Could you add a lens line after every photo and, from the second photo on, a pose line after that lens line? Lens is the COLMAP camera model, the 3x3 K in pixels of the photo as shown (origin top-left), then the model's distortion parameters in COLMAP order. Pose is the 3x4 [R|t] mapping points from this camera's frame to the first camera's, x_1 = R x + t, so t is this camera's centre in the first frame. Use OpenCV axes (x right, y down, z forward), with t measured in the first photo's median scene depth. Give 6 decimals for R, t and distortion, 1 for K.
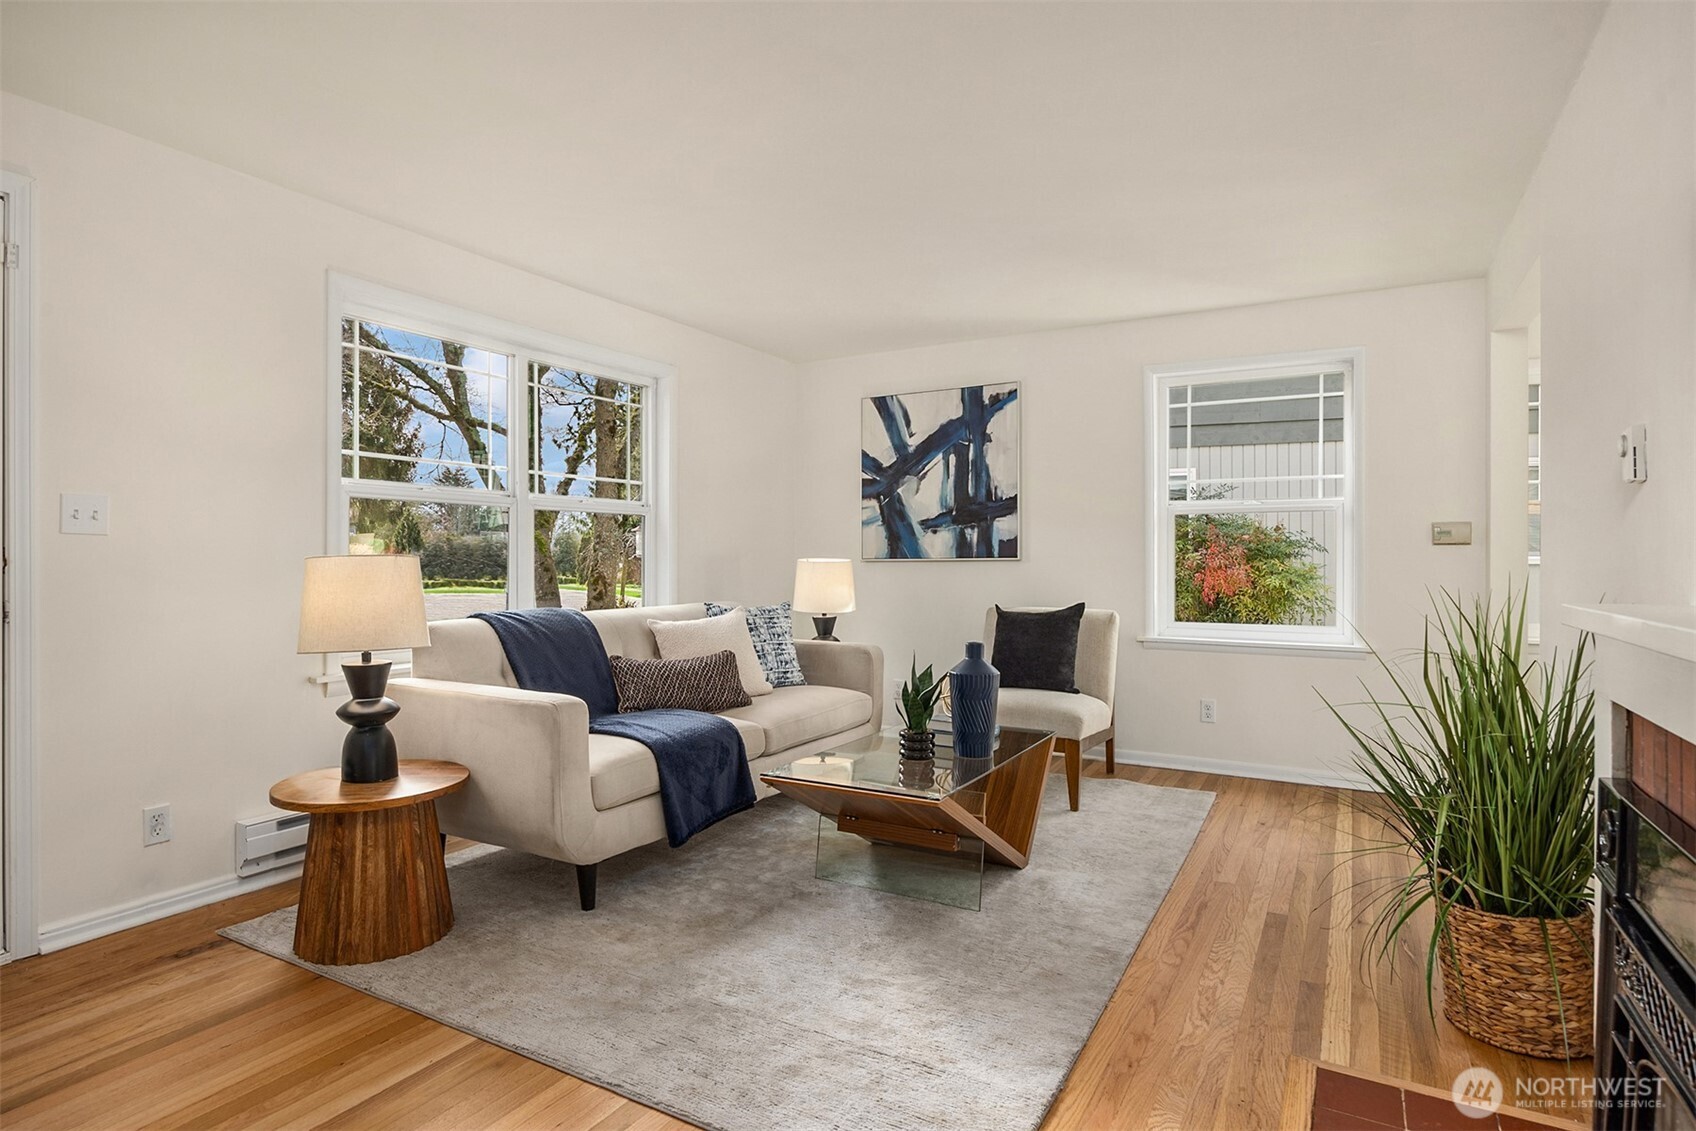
lens RADIAL K [[912.9, 0, 851.6], [0, 912.9, 570.4], [0, 0, 1]] dist [-0.019215, -0.000375]
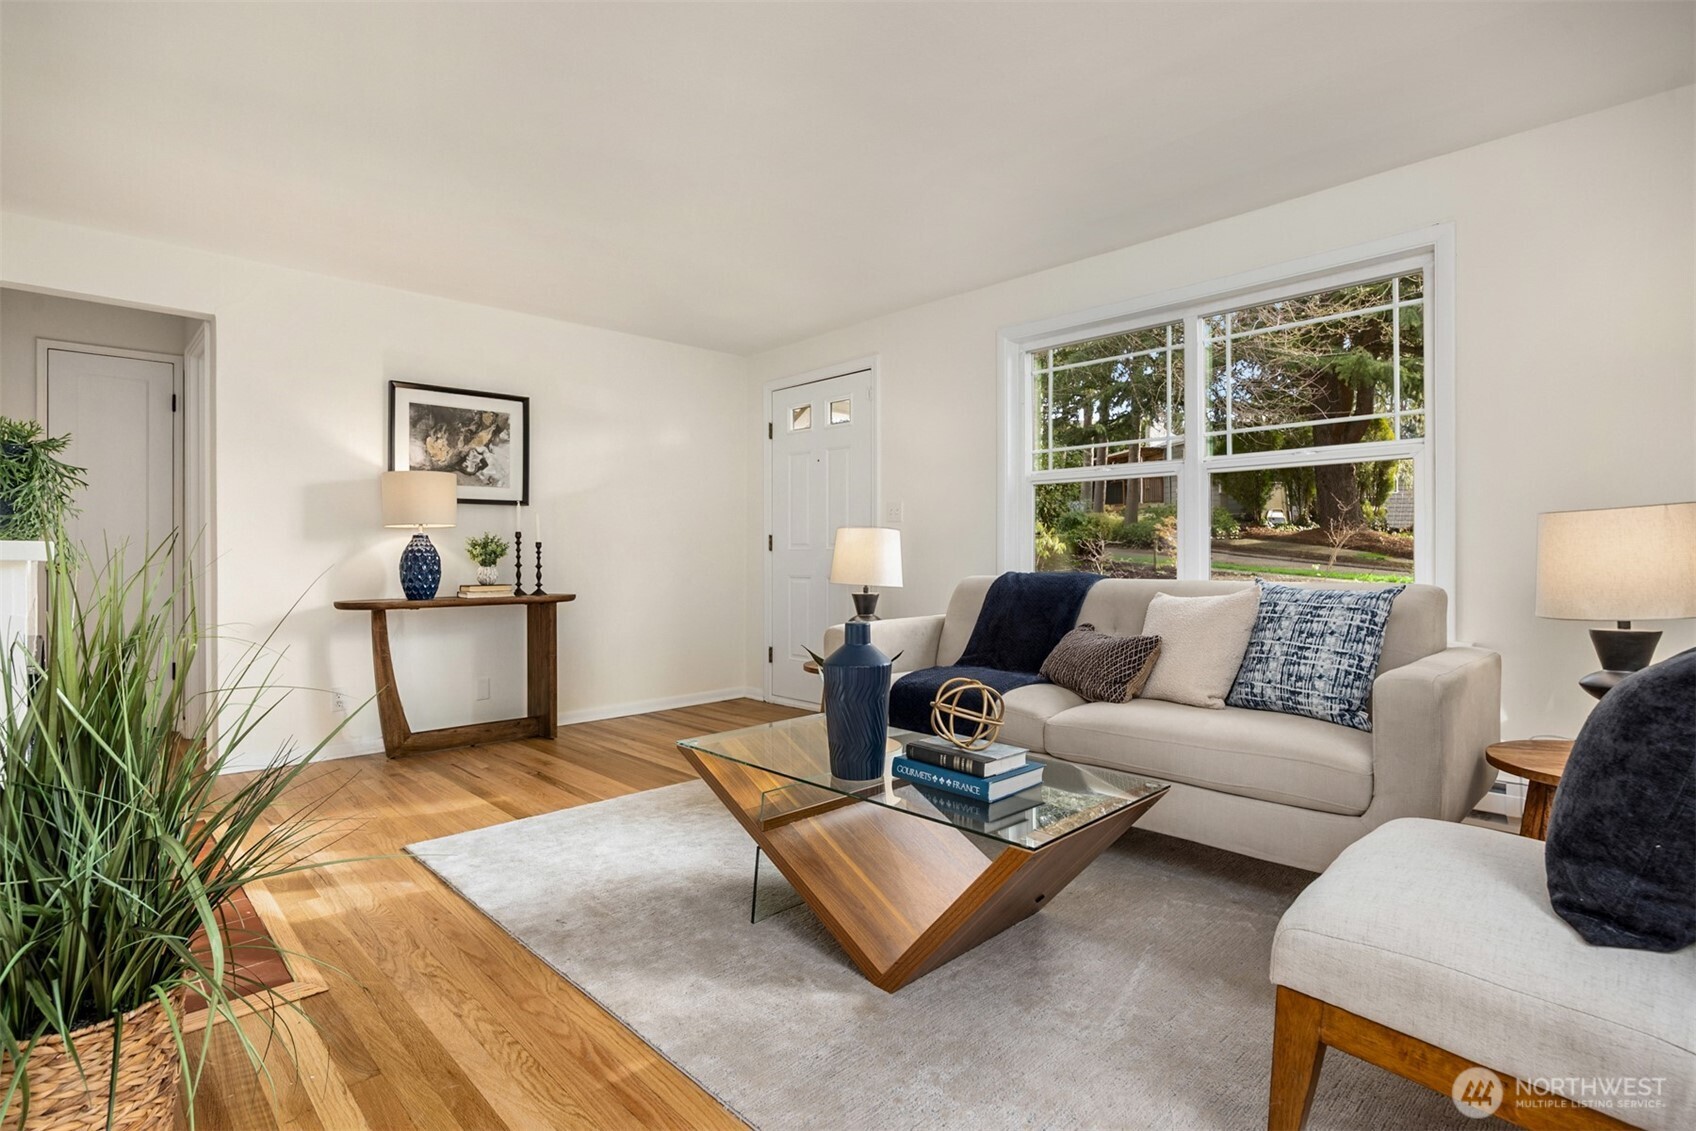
lens RADIAL K [[863.6, 0, 848.6], [0, 863.6, 548.3], [0, 0, 1]] dist [-0.000356, 0.000047]
pose [[-0.309440, -0.001764, -0.950917, 0.475524], [-0.002684, 0.999996, -0.000982, 0.010447], [0.950915, 0.002248, -0.309444, 0.715217]]
